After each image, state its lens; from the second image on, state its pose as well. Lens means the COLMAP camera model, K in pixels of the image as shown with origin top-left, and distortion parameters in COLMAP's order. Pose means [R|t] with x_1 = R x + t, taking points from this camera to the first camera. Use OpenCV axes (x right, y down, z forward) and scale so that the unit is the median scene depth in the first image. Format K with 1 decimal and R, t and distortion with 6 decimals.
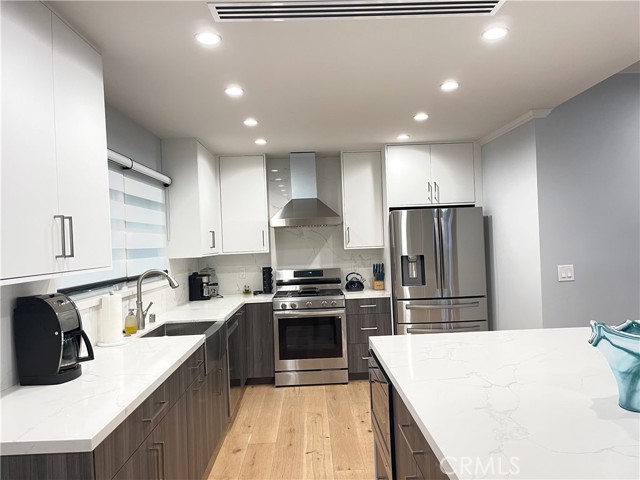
lens RADIAL K [[485.3, 0, 319.2], [0, 485.3, 241.9], [0, 0, 1]] dist [0.089624, -0.114456]
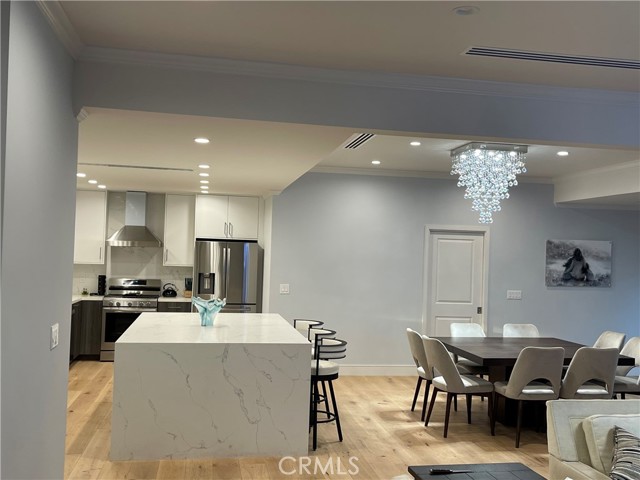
lens RADIAL K [[692.7, 0, 331.0], [0, 692.7, 243.1], [0, 0, 1]] dist [0.061420, -0.020498]
pose [[0.984371, 0.073735, 0.159928, 0.199079], [-0.071204, 0.997230, -0.021509, -0.039068], [-0.161071, 0.009785, 0.986894, -0.989726]]
